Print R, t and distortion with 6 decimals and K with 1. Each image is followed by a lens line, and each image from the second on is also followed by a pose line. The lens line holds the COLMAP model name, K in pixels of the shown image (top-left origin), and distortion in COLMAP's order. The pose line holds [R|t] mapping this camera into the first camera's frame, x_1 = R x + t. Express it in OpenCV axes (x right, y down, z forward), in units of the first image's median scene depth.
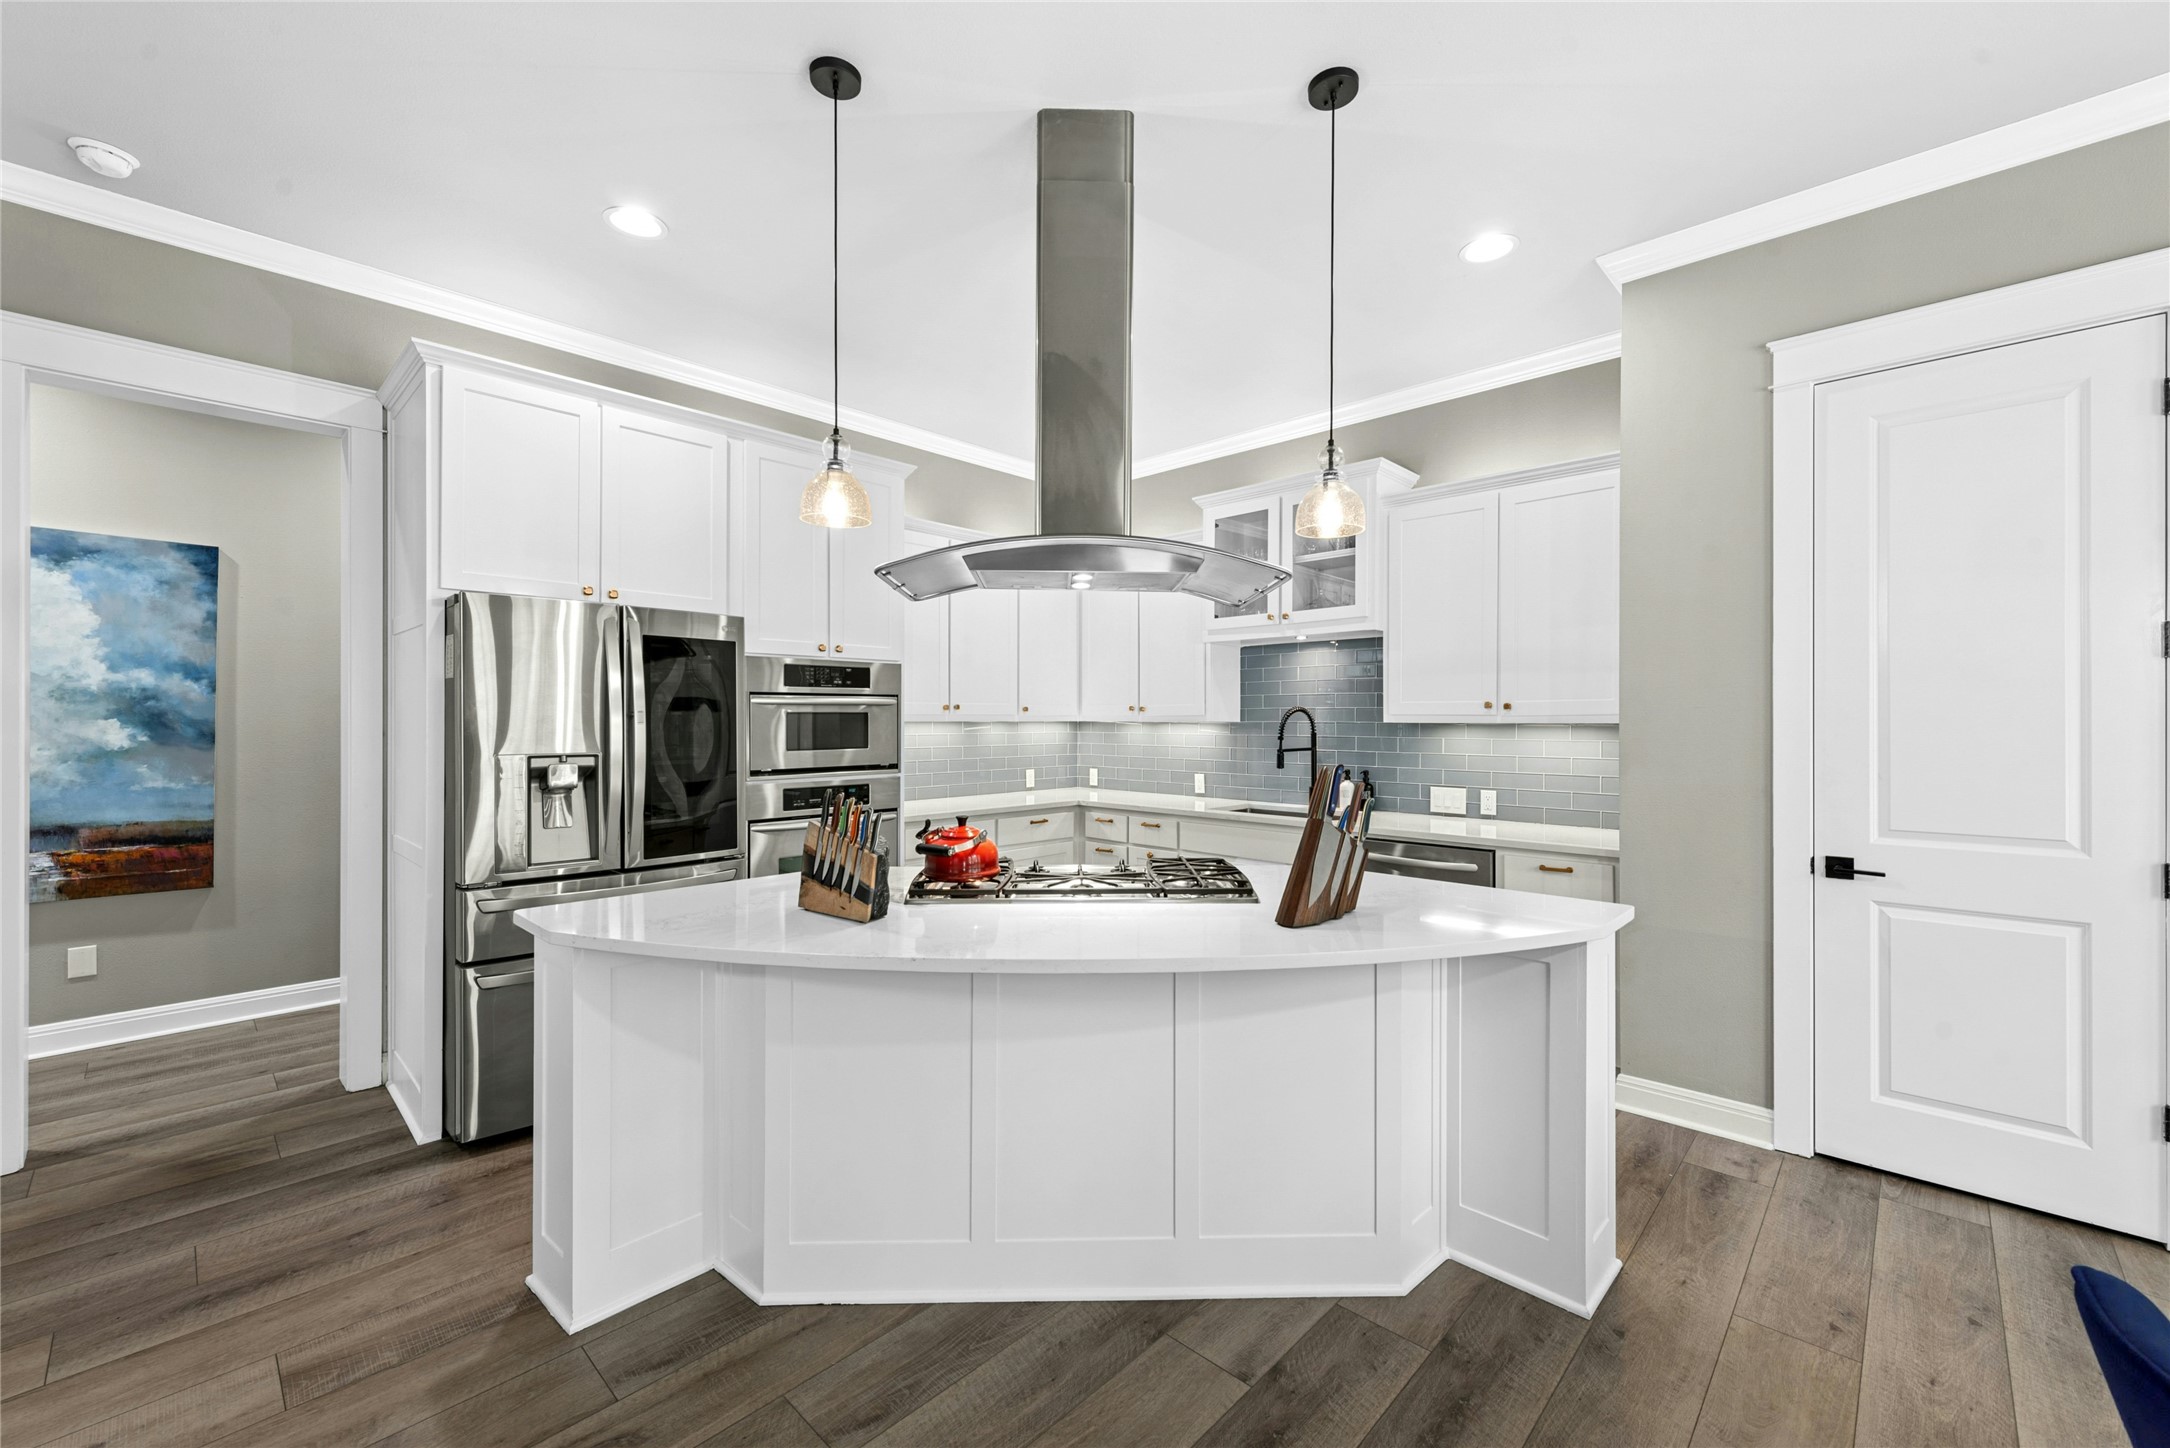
lens RADIAL K [[858.5, 0, 1090.2], [0, 858.5, 718.3], [0, 0, 1]] dist [0.001217, -0.001079]
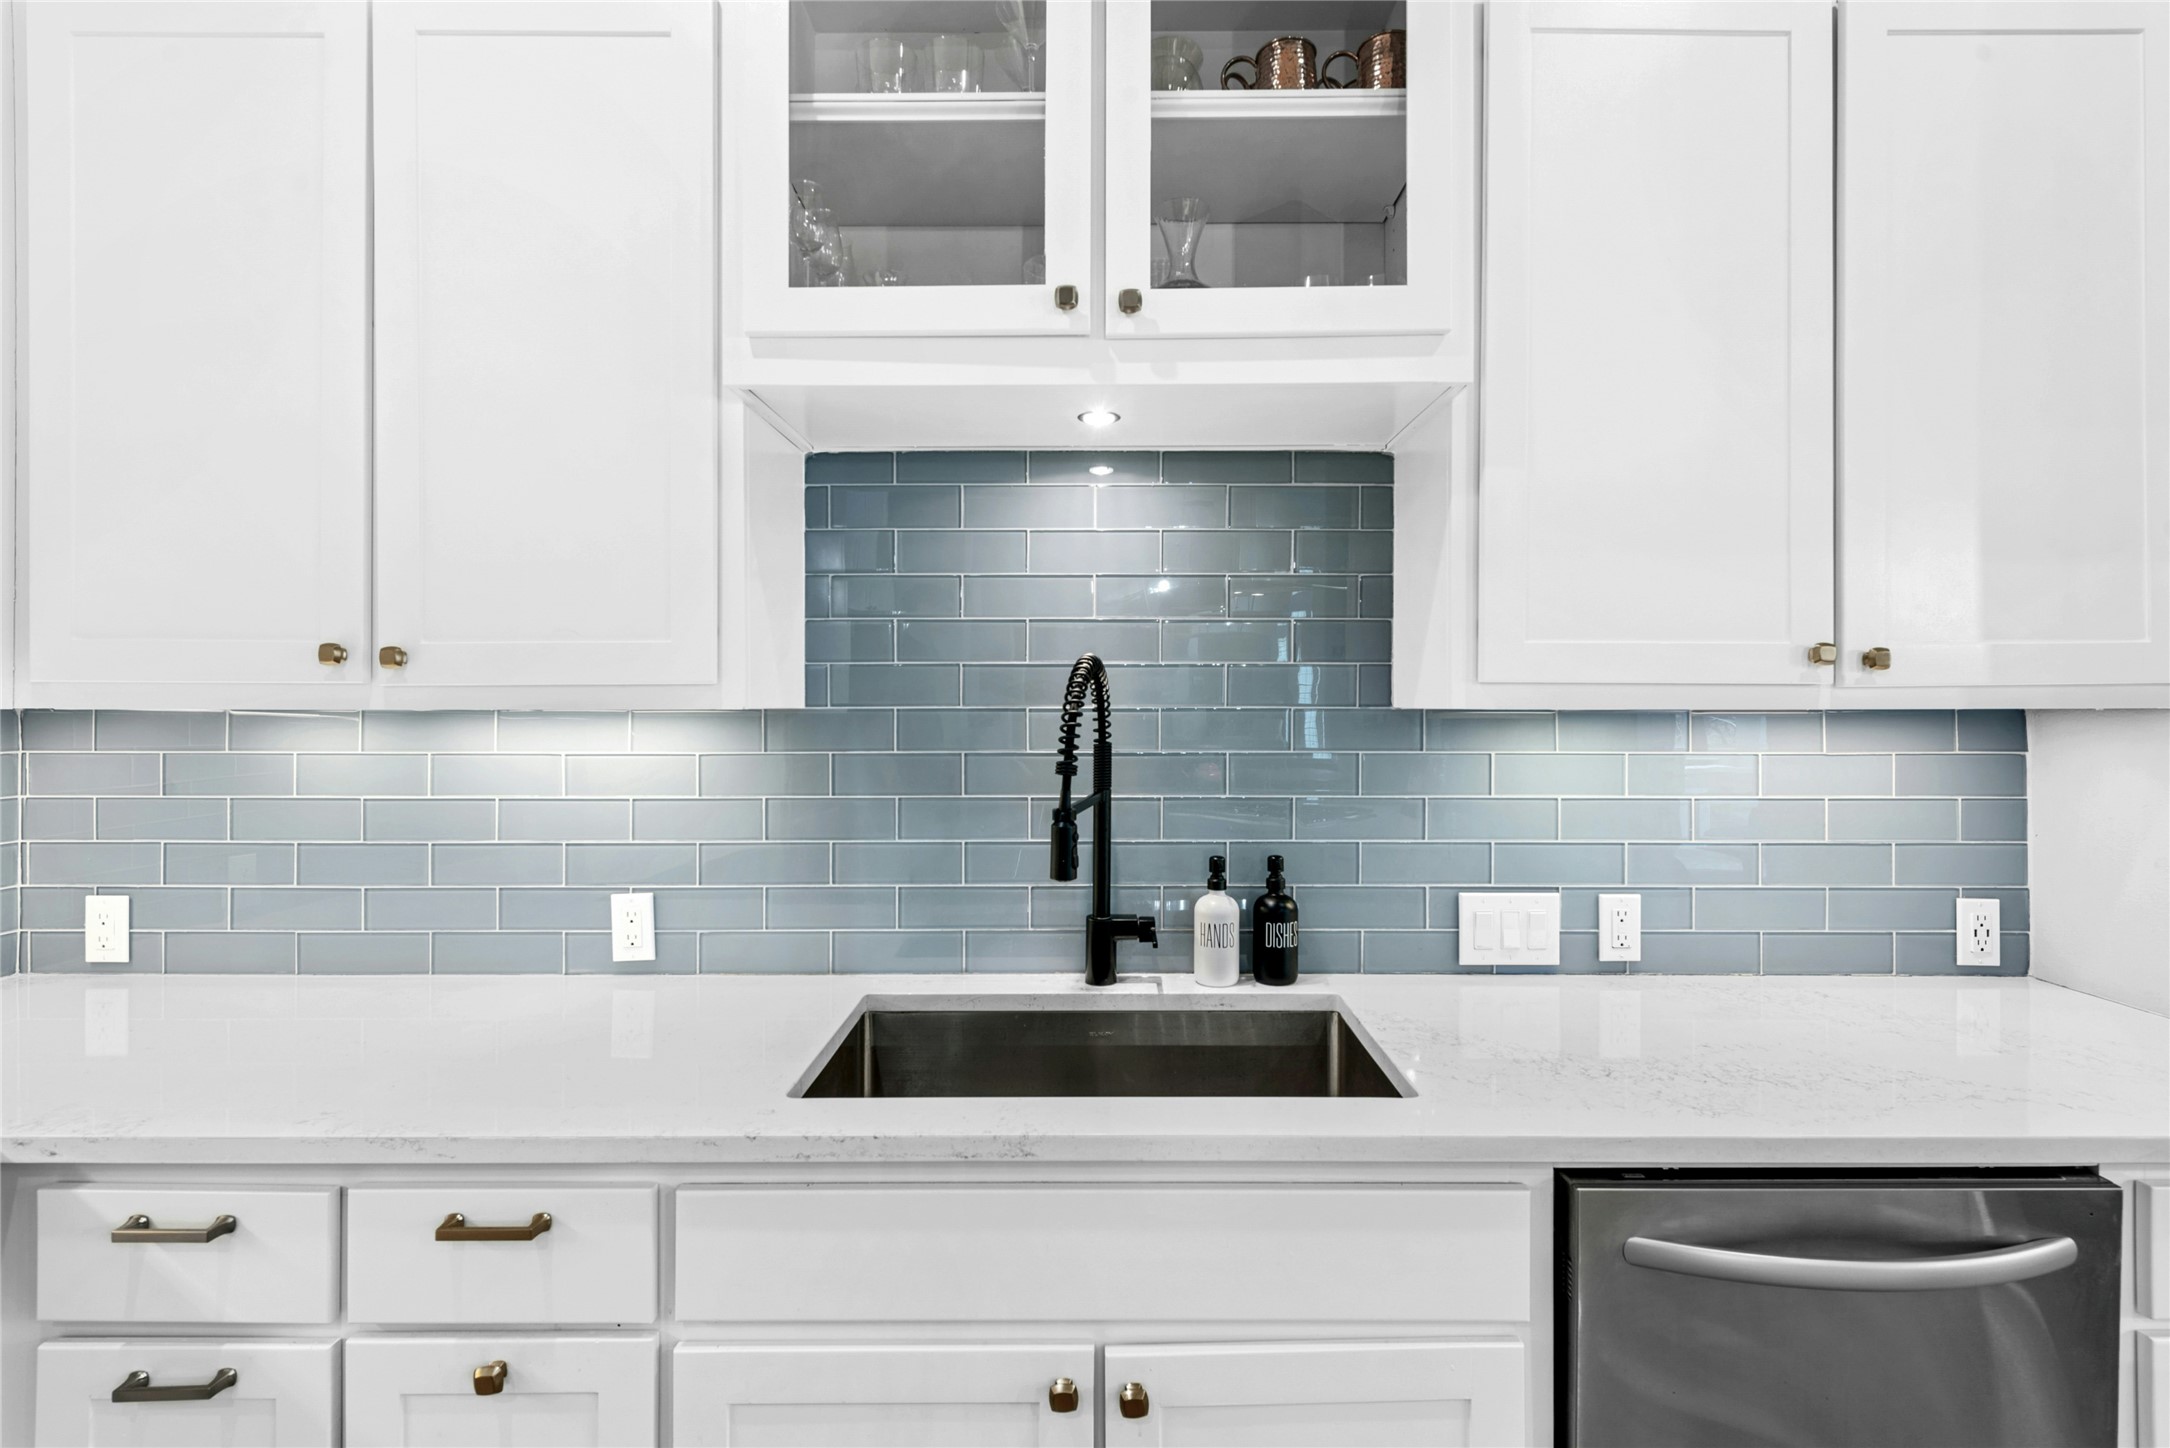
lens RADIAL K [[1028.3, 0, 1127.2], [0, 1028.3, 708.6], [0, 0, 1]] dist [0.010049, -0.001449]
pose [[0.716639, -0.002079, 0.697441, 0.009623], [0.000953, 0.999998, 0.002002, 0.004321], [-0.697444, -0.000770, 0.716639, 0.845635]]
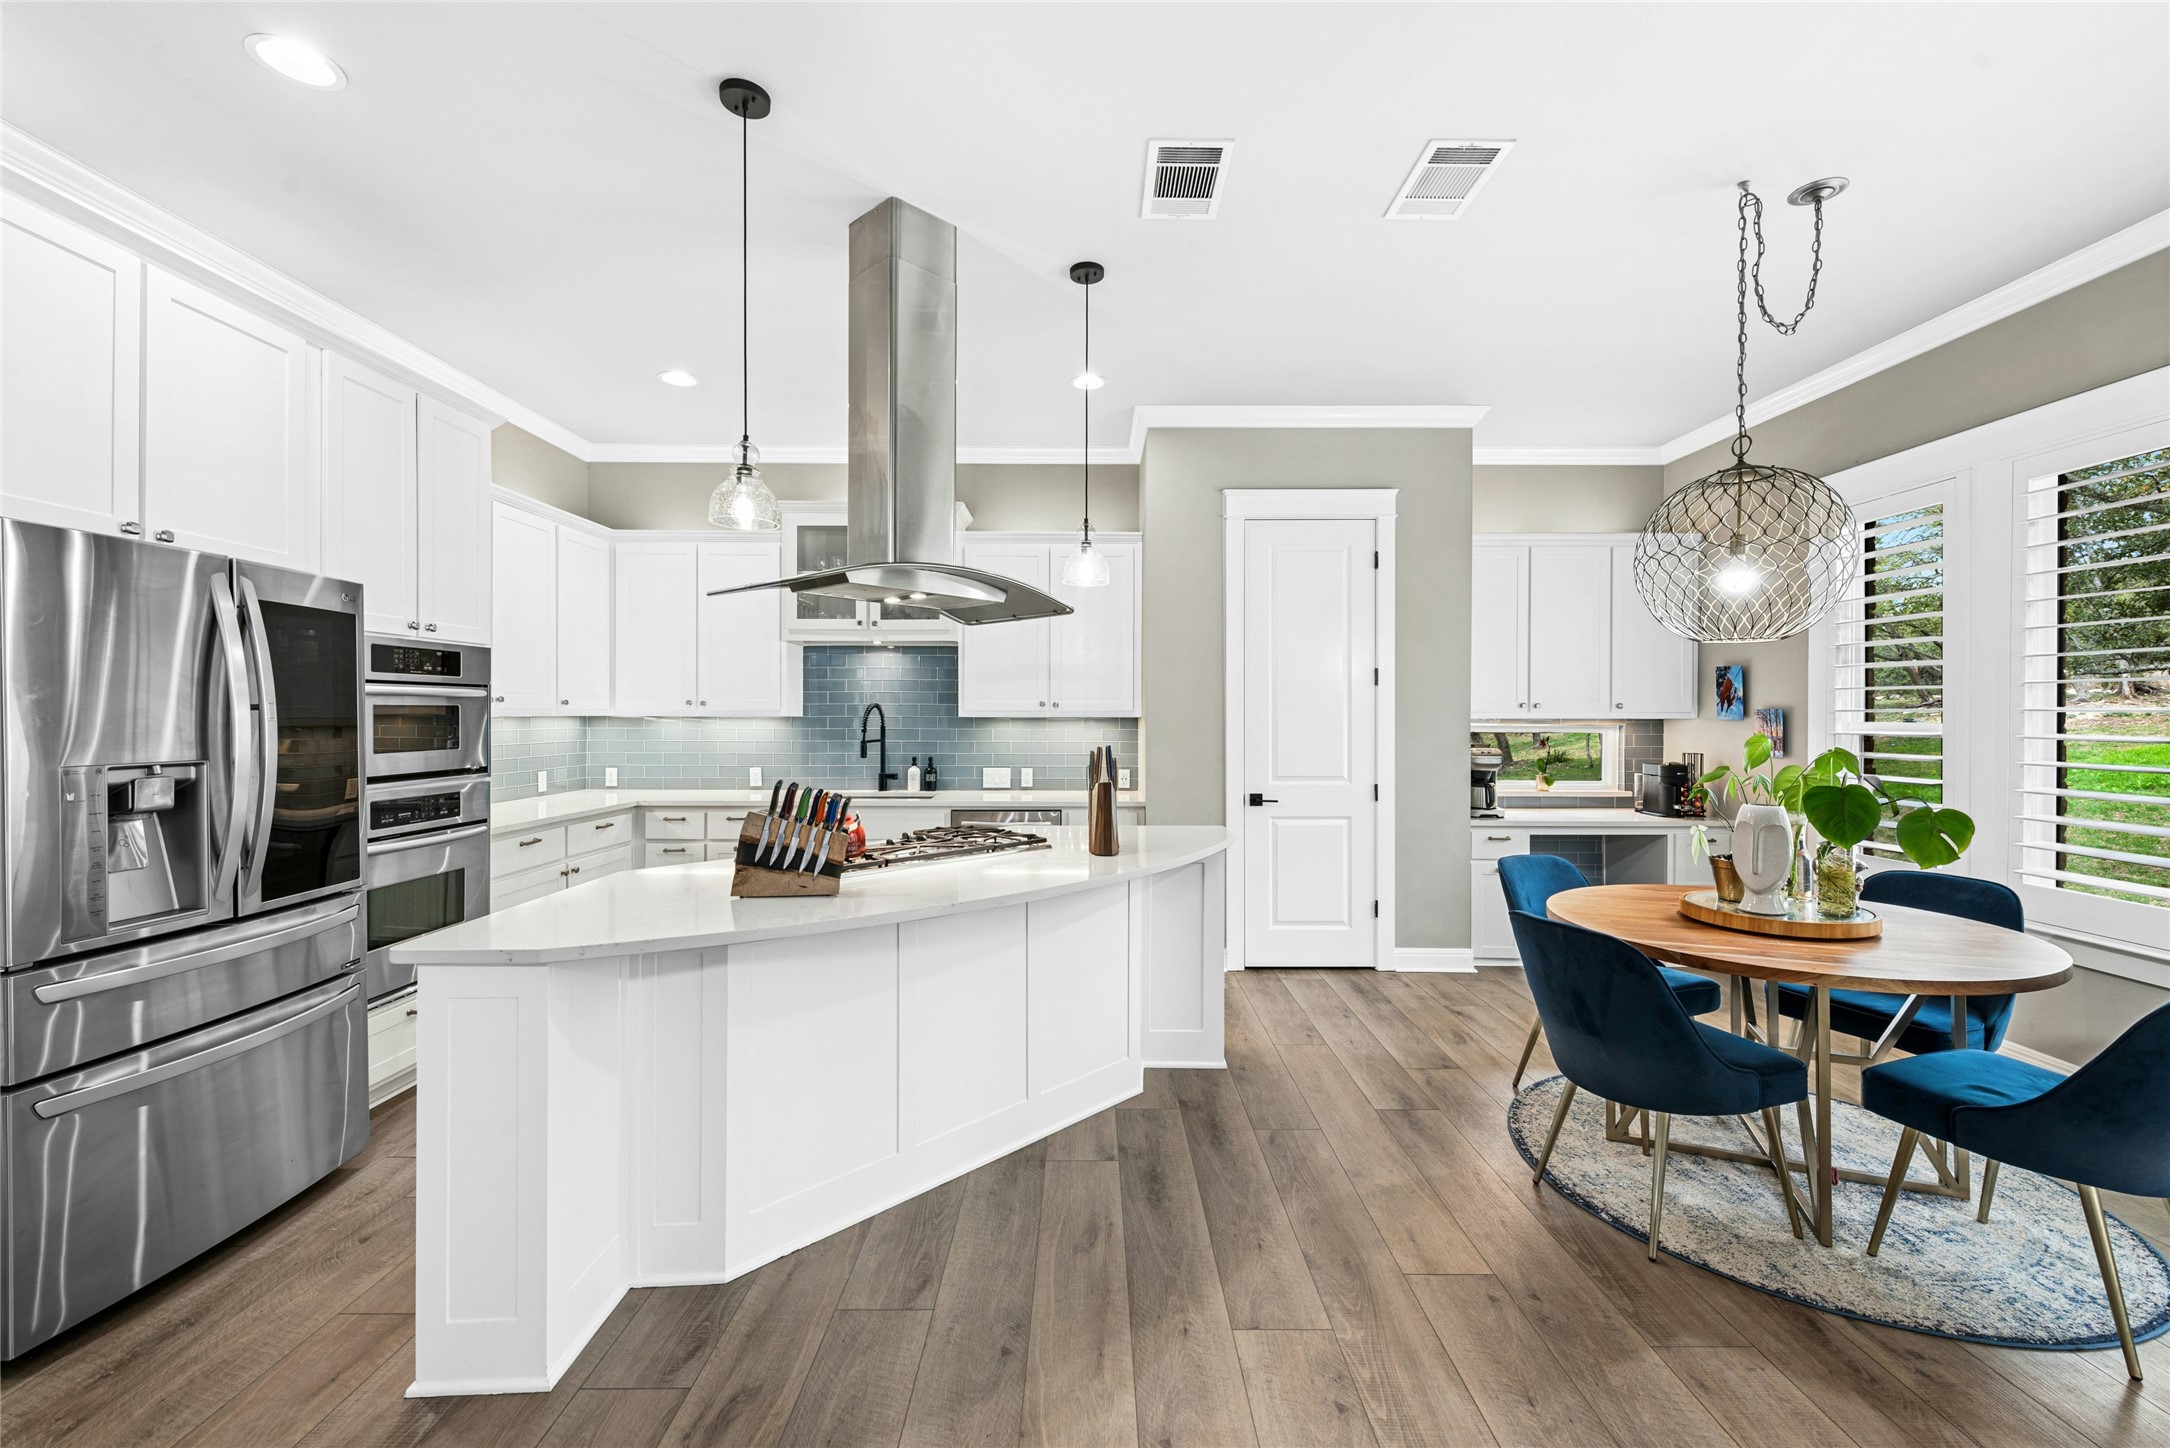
lens RADIAL K [[858.5, 0, 1091.1], [0, 858.5, 712.5], [0, 0, 1]] dist [0.001217, -0.001079]
pose [[0.728156, 0.001864, 0.685409, -0.371923], [-0.001530, 0.999998, -0.001095, -0.000127], [-0.685410, -0.000251, 0.728158, -0.023868]]
